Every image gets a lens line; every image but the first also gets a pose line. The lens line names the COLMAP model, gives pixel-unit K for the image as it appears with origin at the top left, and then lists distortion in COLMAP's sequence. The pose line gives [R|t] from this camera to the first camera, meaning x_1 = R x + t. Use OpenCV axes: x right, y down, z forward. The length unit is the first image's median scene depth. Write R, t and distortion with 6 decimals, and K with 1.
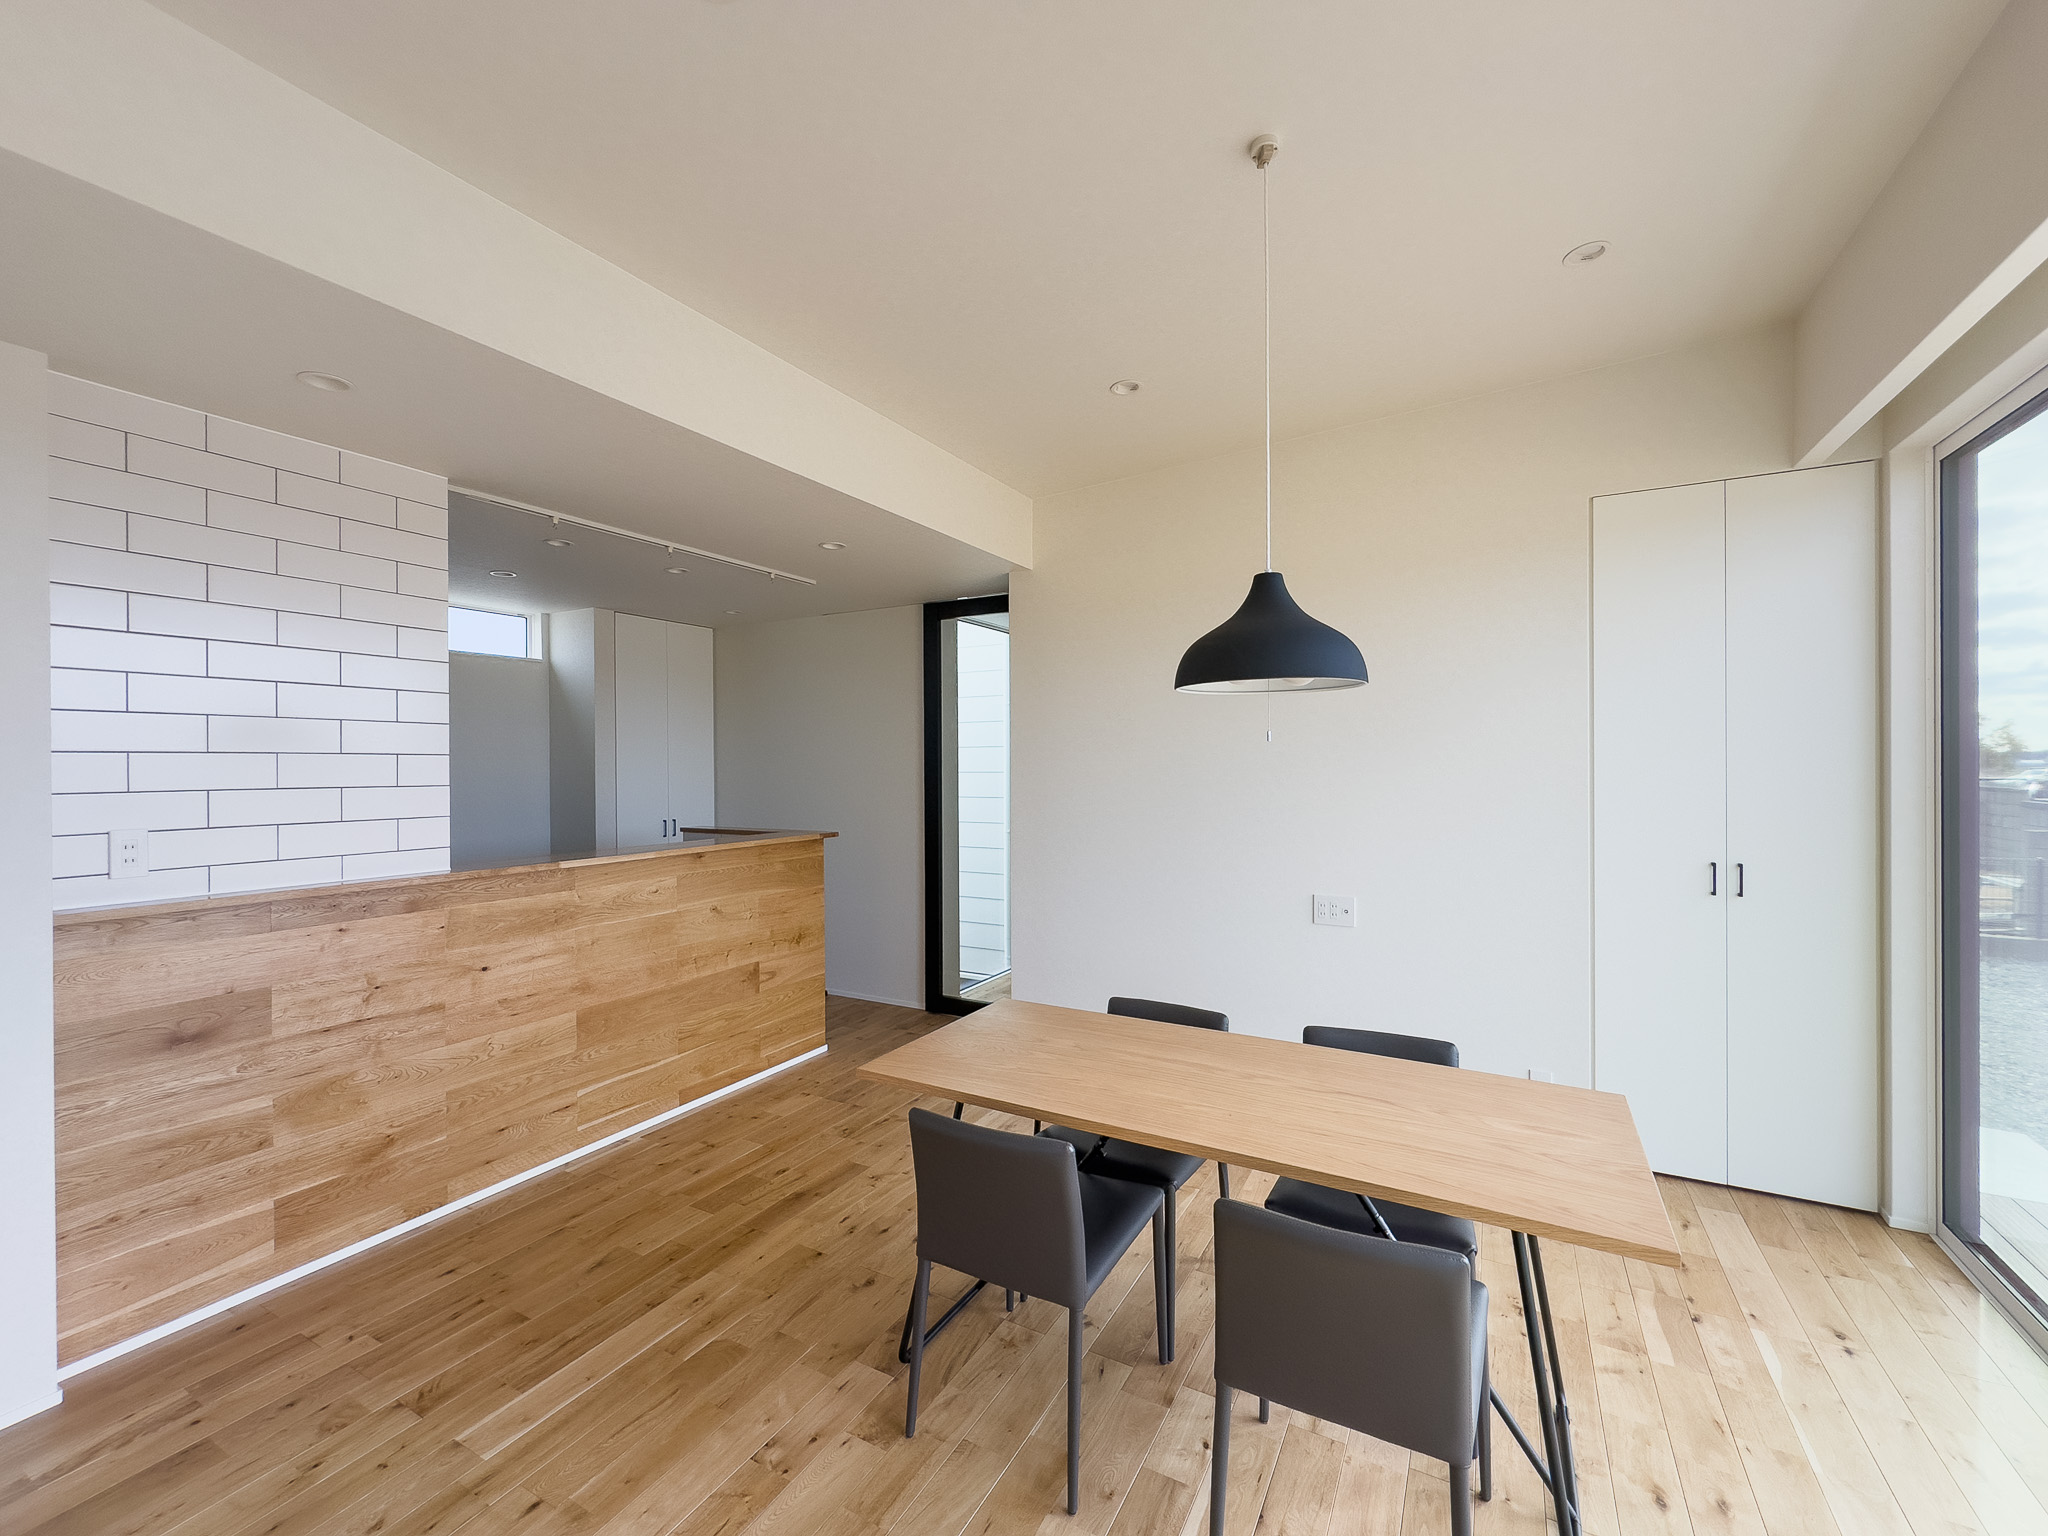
lens RADIAL K [[850.4, 0, 1019.3], [0, 850.4, 762.4], [0, 0, 1]] dist [0.000280, 0.000318]
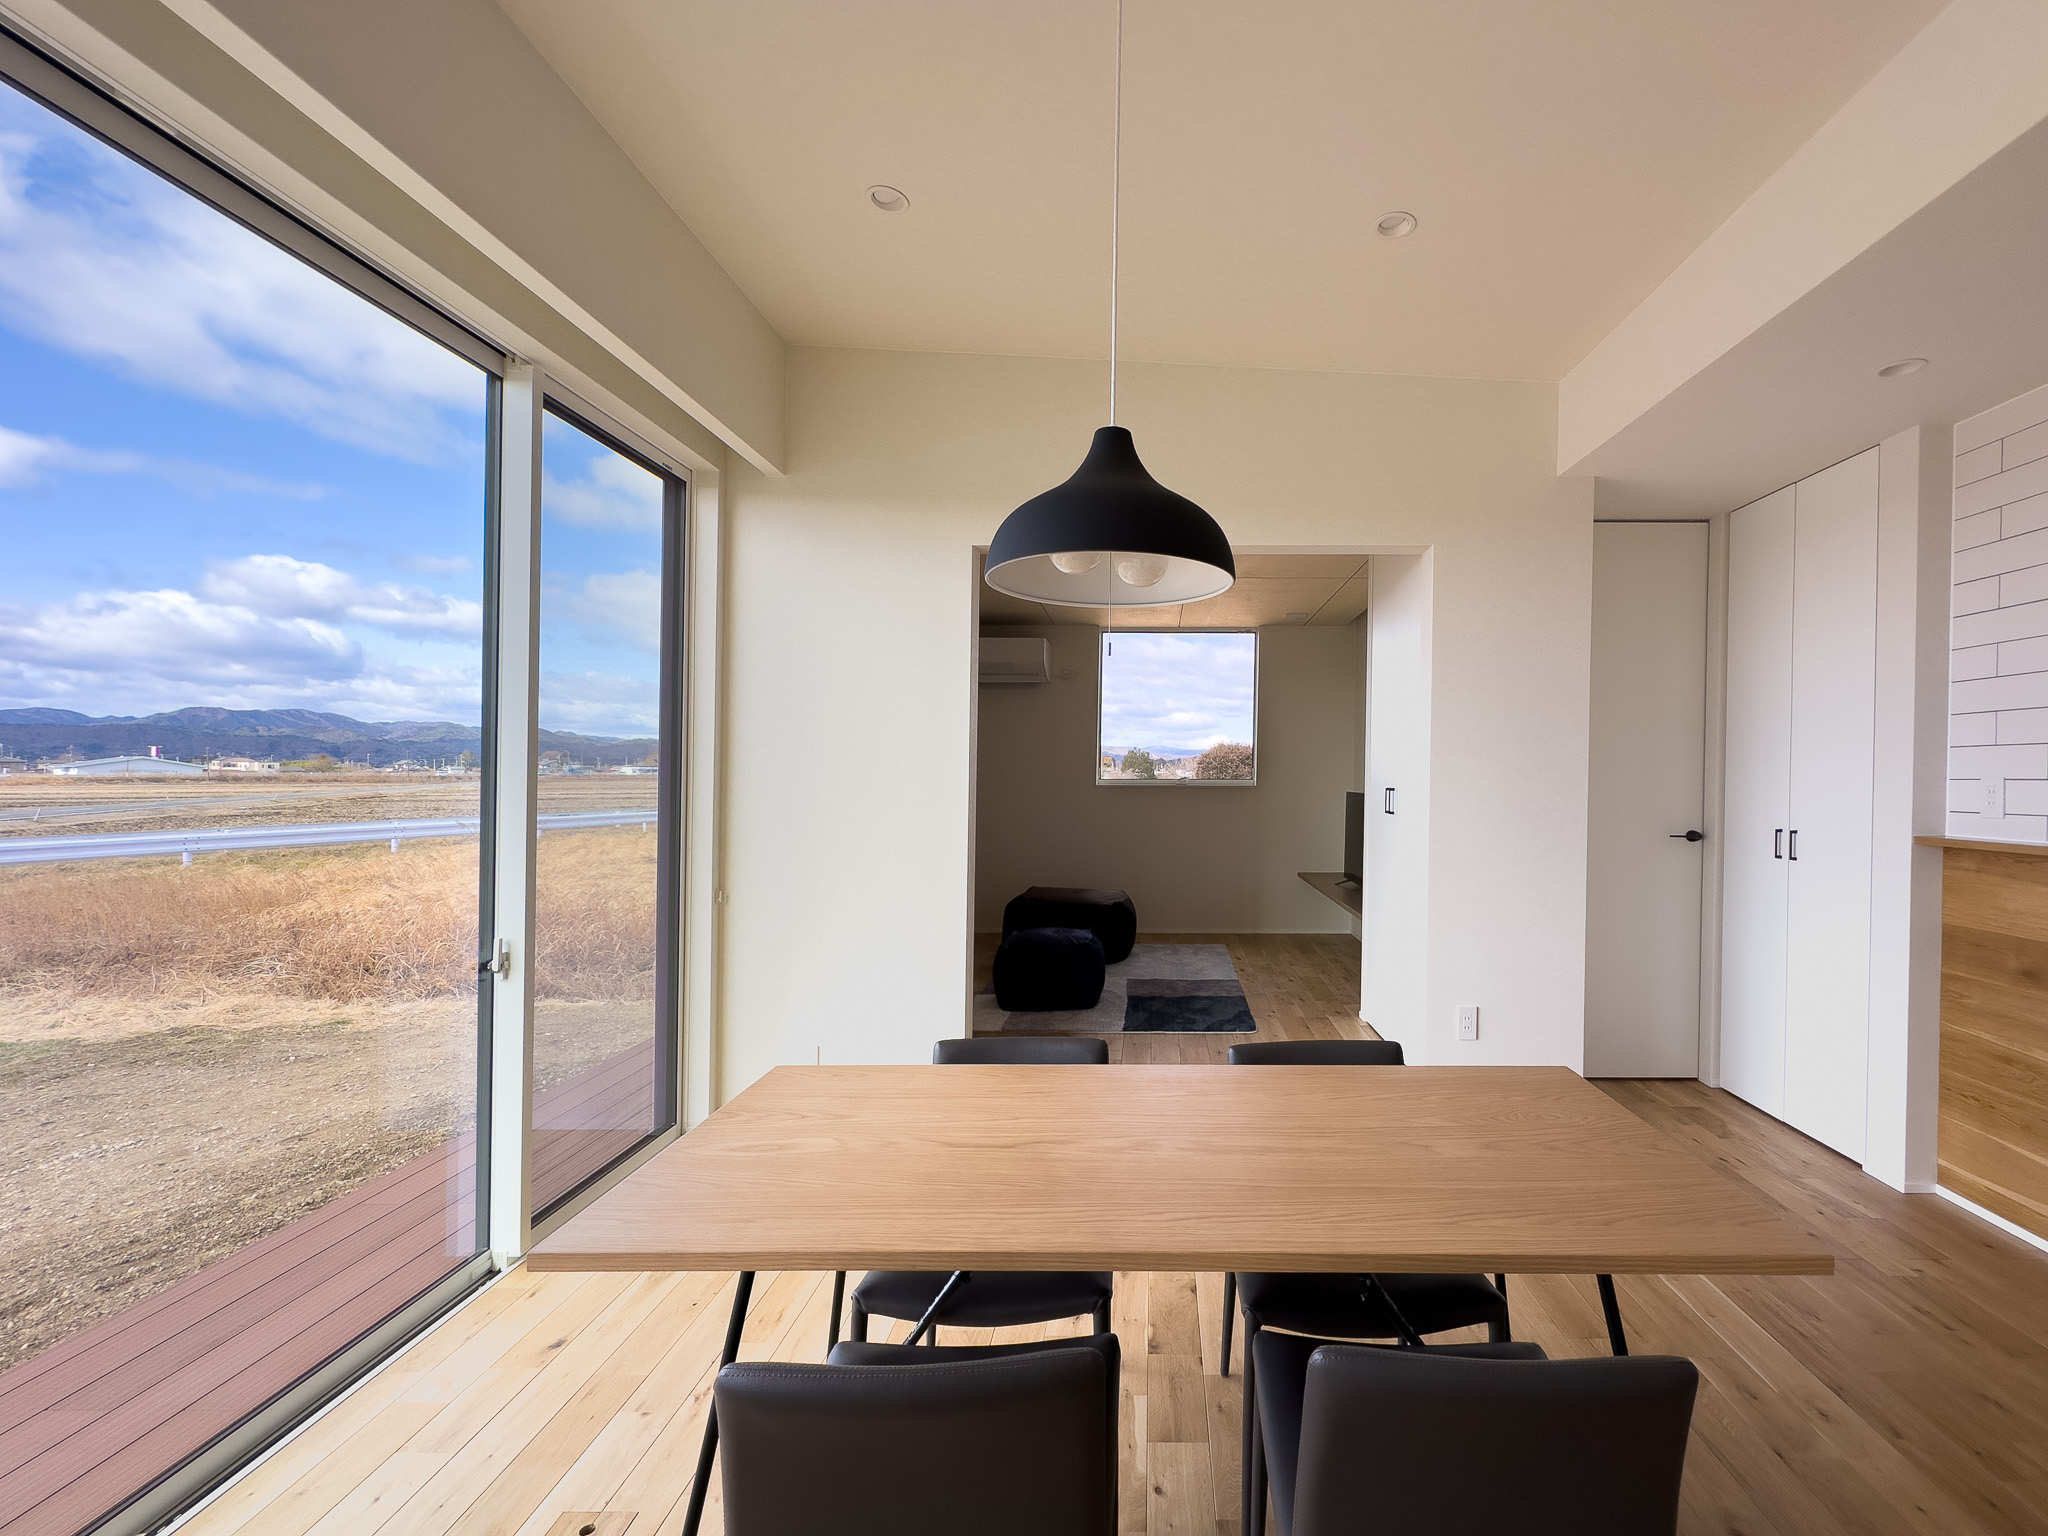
lens RADIAL K [[850.4, 0, 1019.3], [0, 850.4, 762.4], [0, 0, 1]] dist [0.000280, 0.000318]
pose [[-0.938876, -0.006261, -0.344198, 0.347073], [-0.000972, 0.999879, -0.015535, 0.046039], [0.344254, -0.014251, -0.938768, 0.936890]]
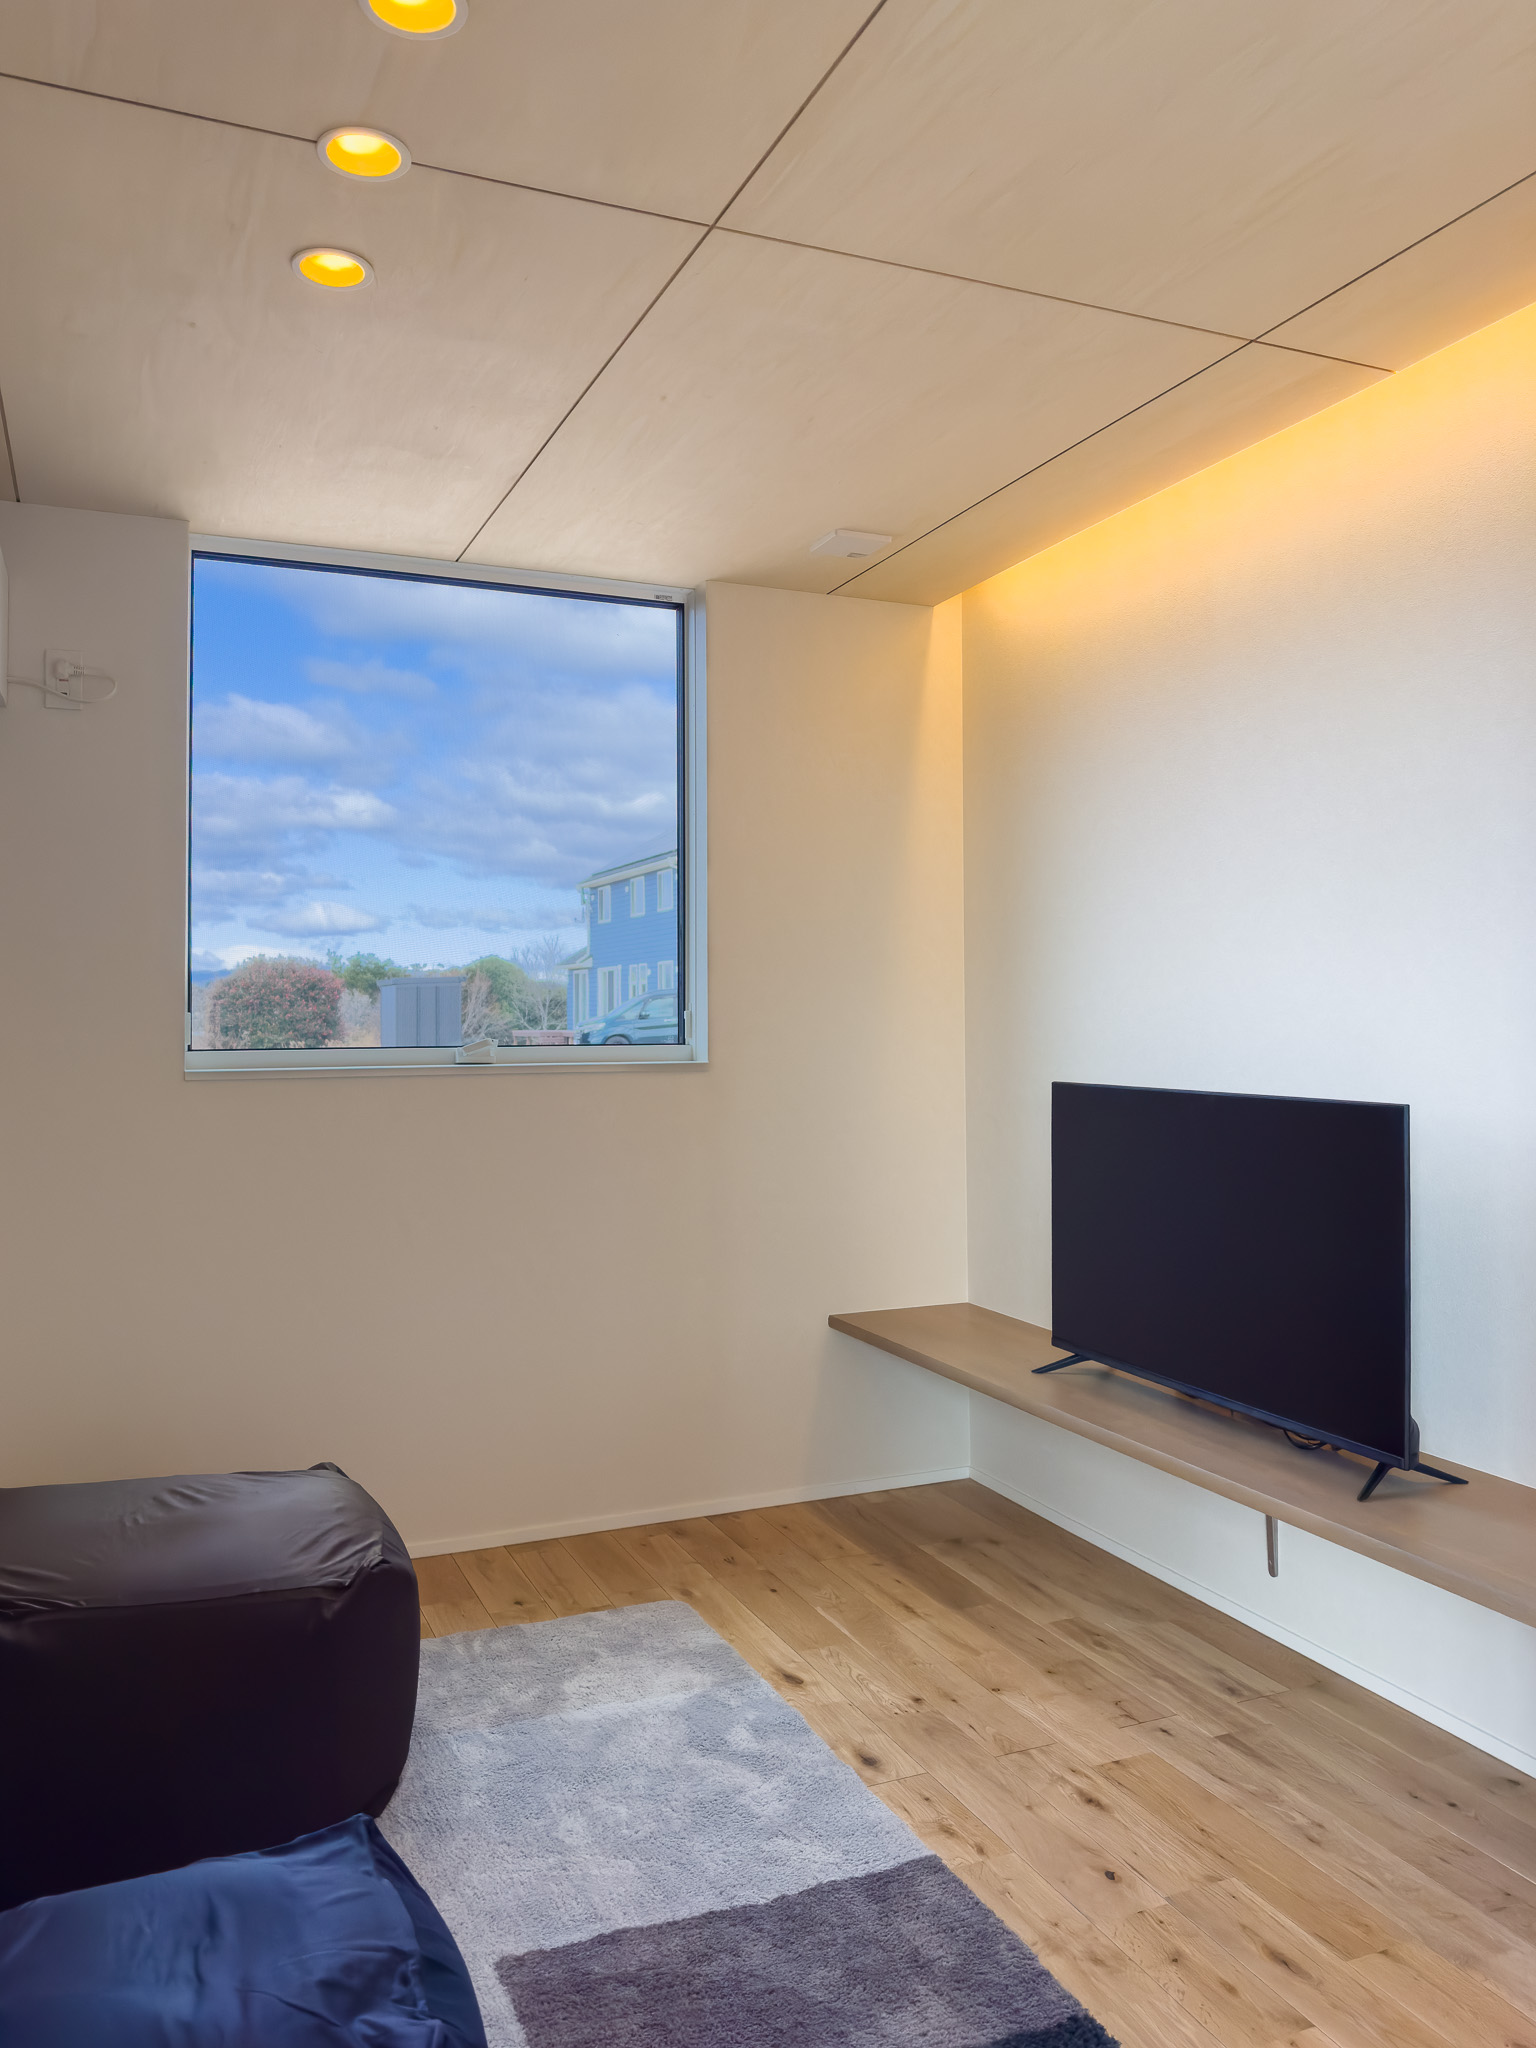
lens RADIAL K [[1508.9, 0, 768.0], [0, 1508.9, 1024.0], [0, 0, 1]] dist [-0.000927, -0.000034]
pose [[-0.604849, 0.012222, -0.796246, 0.059550], [0.011549, 0.999912, 0.006575, 0.034139], [0.796256, -0.005219, -0.604937, 0.075497]]
